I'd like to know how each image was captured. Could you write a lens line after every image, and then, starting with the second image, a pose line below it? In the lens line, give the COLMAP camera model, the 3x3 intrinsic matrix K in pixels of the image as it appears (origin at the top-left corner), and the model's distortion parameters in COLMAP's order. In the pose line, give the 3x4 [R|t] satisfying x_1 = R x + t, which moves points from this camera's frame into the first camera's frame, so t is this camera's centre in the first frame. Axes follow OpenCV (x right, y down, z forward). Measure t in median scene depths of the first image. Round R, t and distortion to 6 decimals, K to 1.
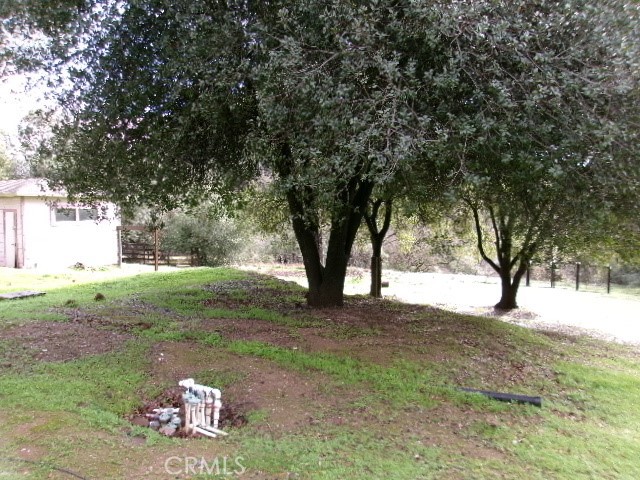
lens RADIAL K [[499.9, 0, 320.0], [0, 499.9, 239.9], [0, 0, 1]] dist [-0.002274, -0.003989]
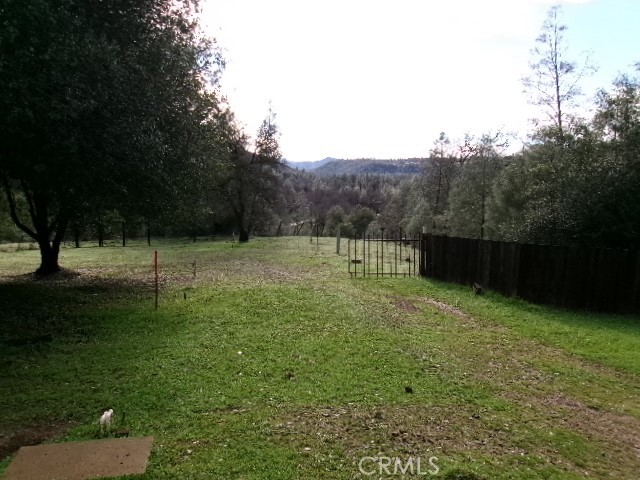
lens RADIAL K [[499.9, 0, 319.7], [0, 499.9, 240.8], [0, 0, 1]] dist [-0.002274, -0.003989]
pose [[0.673189, -0.116712, 0.730202, -0.024789], [0.054819, 0.992626, 0.108118, -0.038947], [-0.737436, -0.032755, 0.674623, -0.407058]]
